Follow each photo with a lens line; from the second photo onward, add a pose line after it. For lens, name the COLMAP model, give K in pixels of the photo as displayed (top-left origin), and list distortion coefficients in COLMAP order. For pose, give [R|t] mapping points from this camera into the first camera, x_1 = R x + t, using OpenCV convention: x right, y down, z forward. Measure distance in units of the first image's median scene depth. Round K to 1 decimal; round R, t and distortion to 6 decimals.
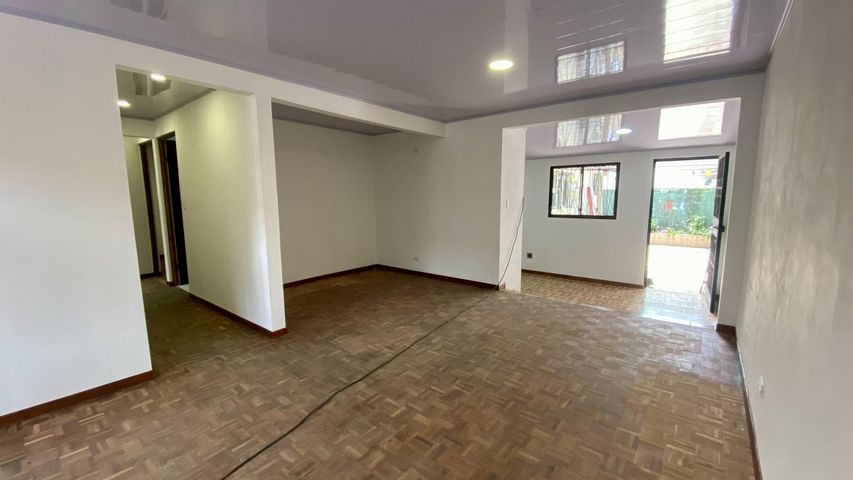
lens RADIAL K [[339.4, 0, 426.5], [0, 339.4, 240.0], [0, 0, 1]] dist [0.000162, -0.000016]
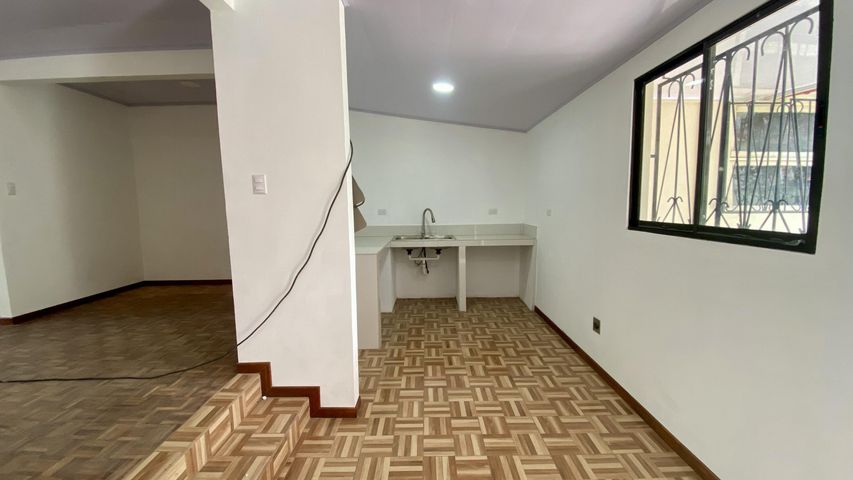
lens RADIAL K [[351.8, 0, 426.5], [0, 351.8, 240.0], [0, 0, 1]] dist [-0.000701, -0.000134]
pose [[0.613548, 0.076383, -0.785954, 0.529429], [-0.084790, 0.995929, 0.030599, -0.050493], [0.785092, 0.047867, 0.617527, 0.632089]]
